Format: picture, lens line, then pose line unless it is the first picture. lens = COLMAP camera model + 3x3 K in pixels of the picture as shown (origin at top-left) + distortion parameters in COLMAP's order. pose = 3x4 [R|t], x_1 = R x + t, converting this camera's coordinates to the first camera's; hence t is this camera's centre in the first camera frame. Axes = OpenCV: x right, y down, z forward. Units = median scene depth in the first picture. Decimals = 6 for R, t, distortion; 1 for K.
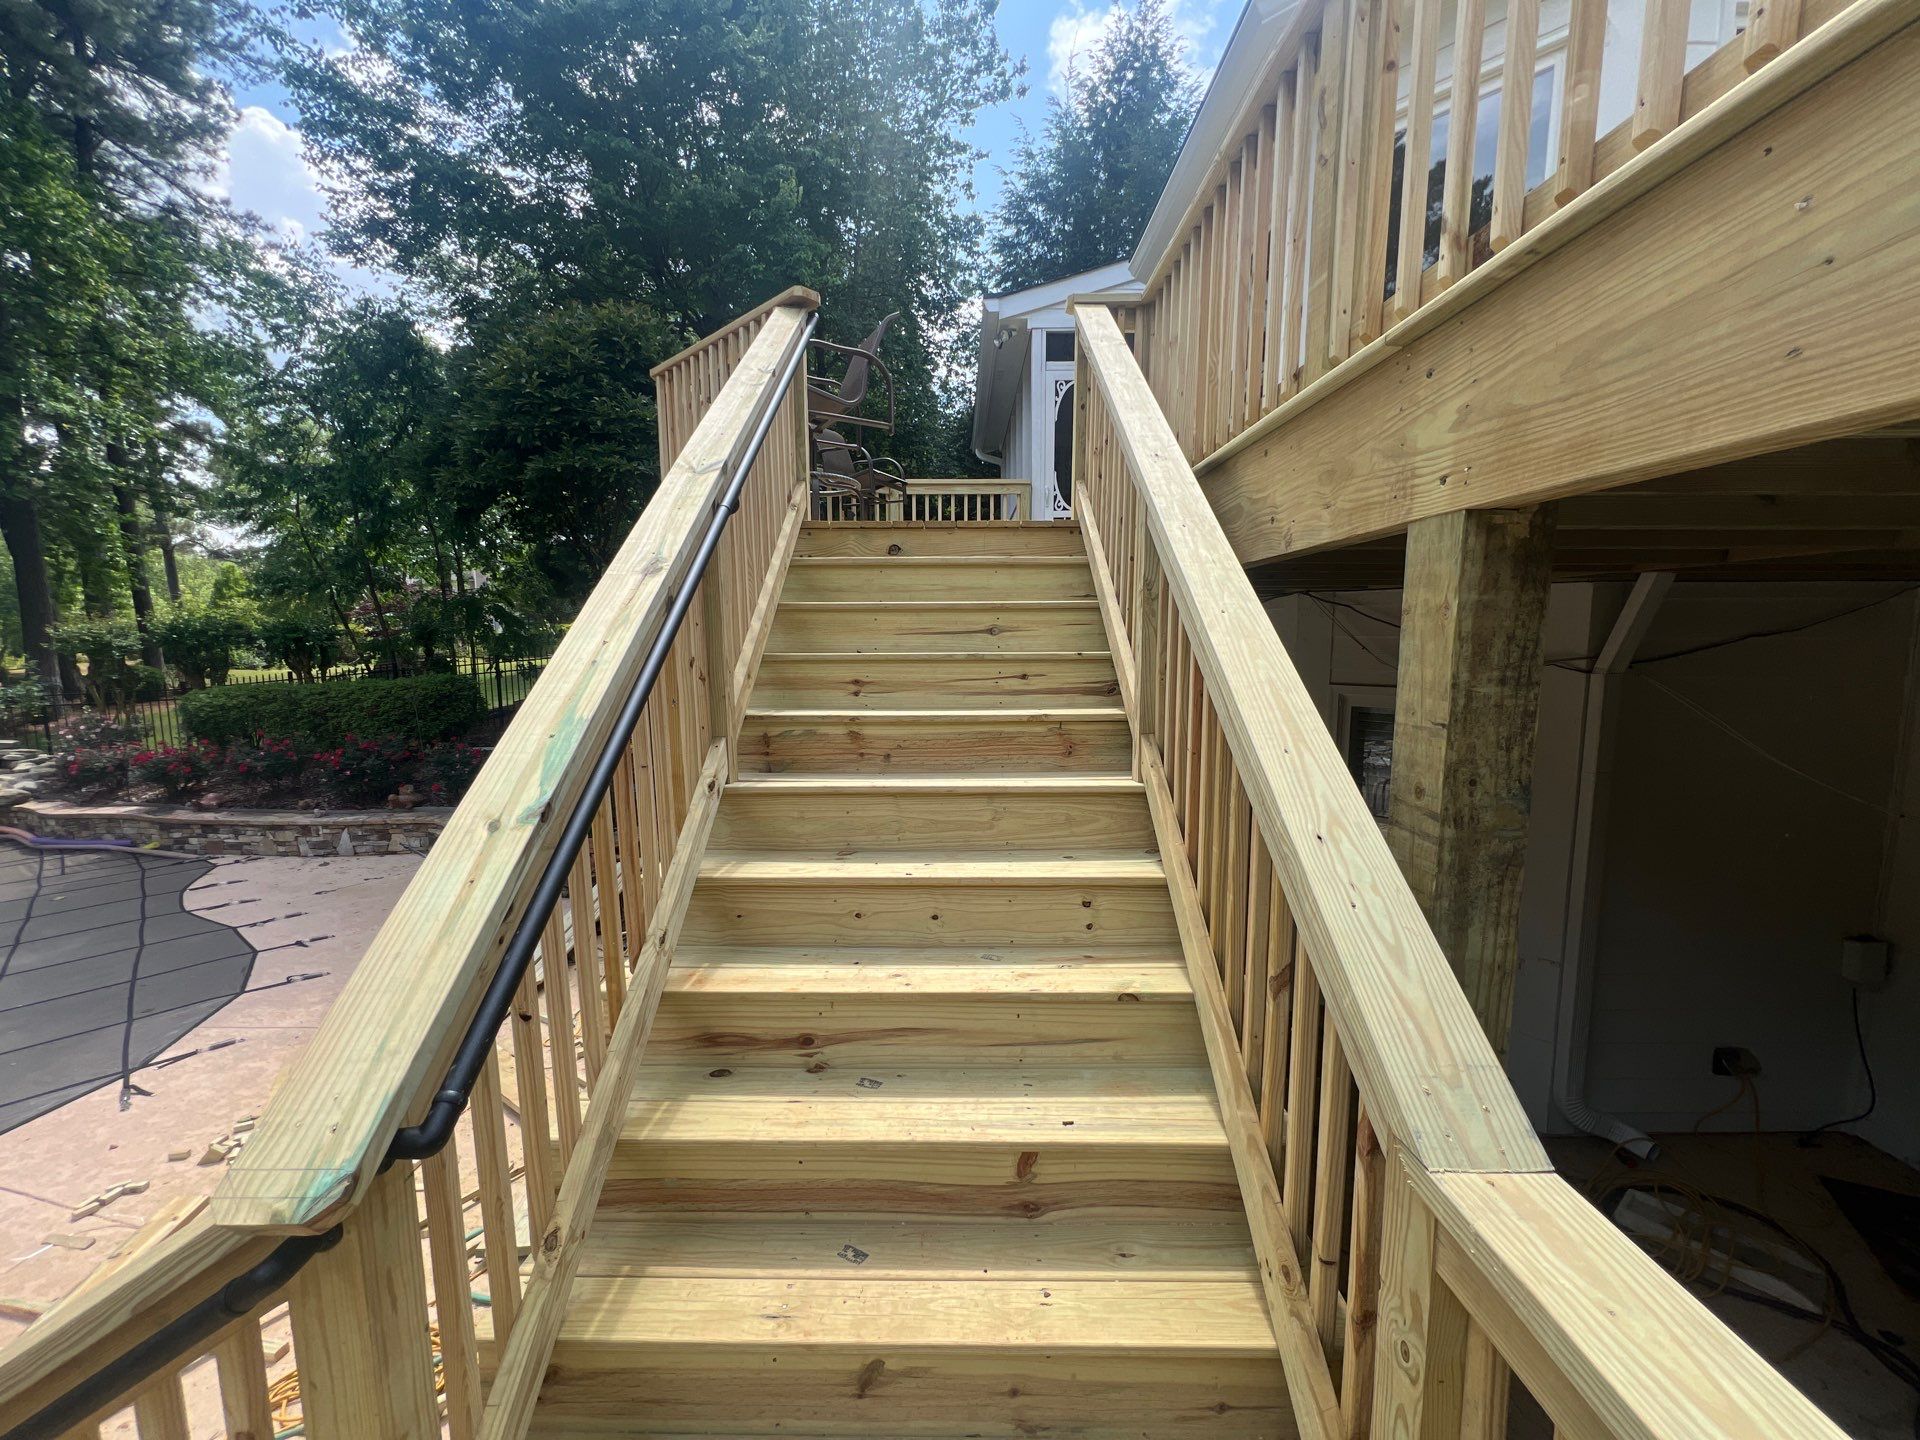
lens RADIAL K [[782.8, 0, 966.4], [0, 782.8, 729.5], [0, 0, 1]] dist [-0.021108, -0.000268]
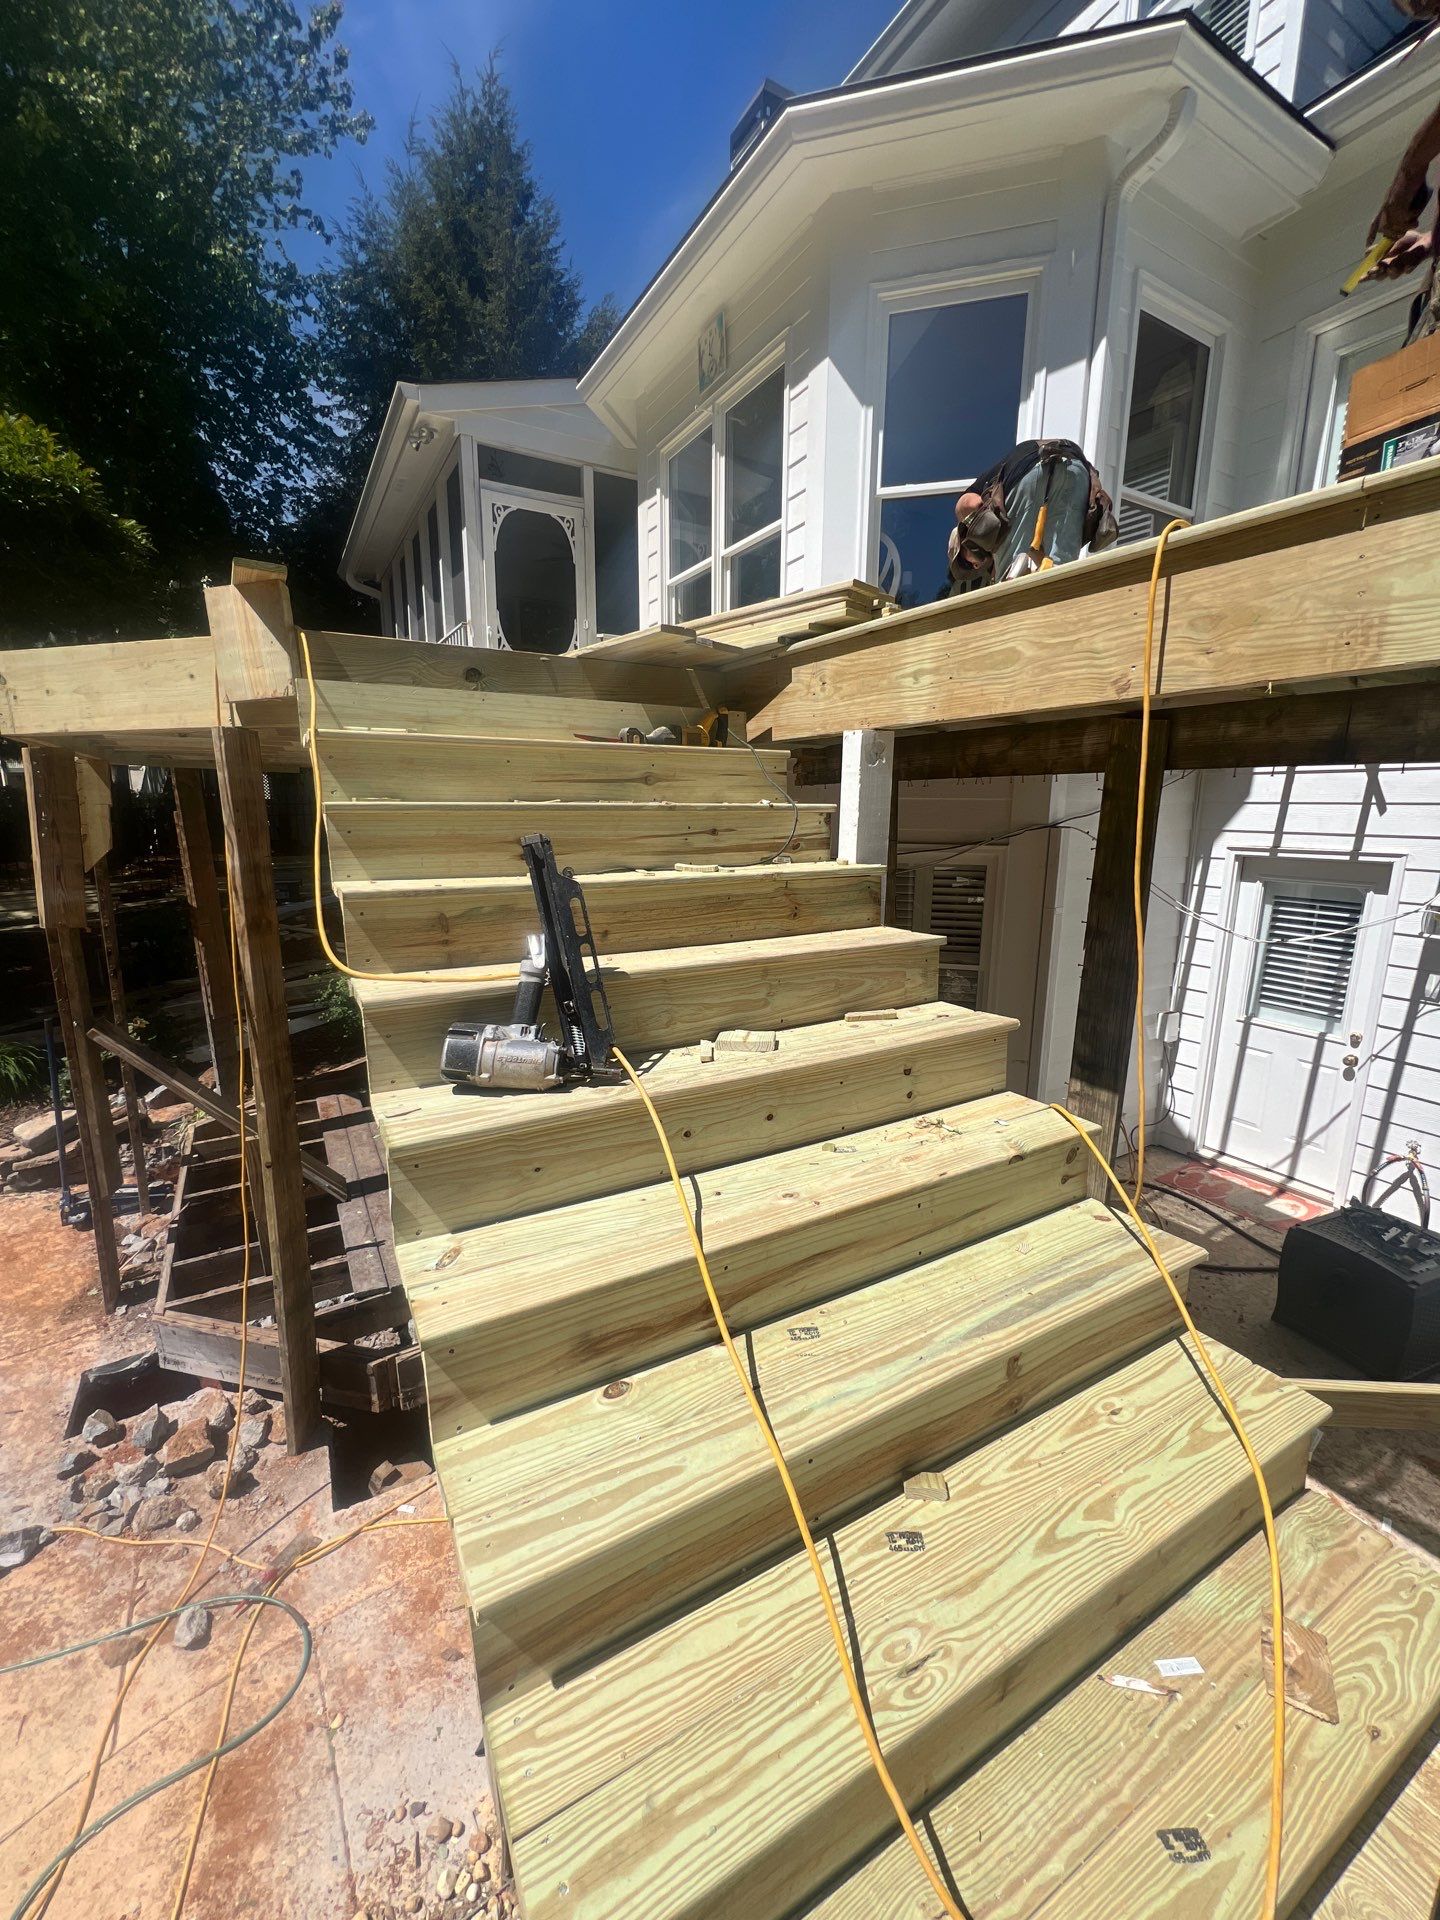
lens RADIAL K [[782.8, 0, 720.0], [0, 782.8, 960.0], [0, 0, 1]] dist [-0.021108, -0.000268]
pose [[0.862094, -0.092109, 0.498307, -0.340685], [0.054871, 0.994528, 0.088903, -0.002573], [-0.503769, -0.049300, 0.862431, 0.221457]]
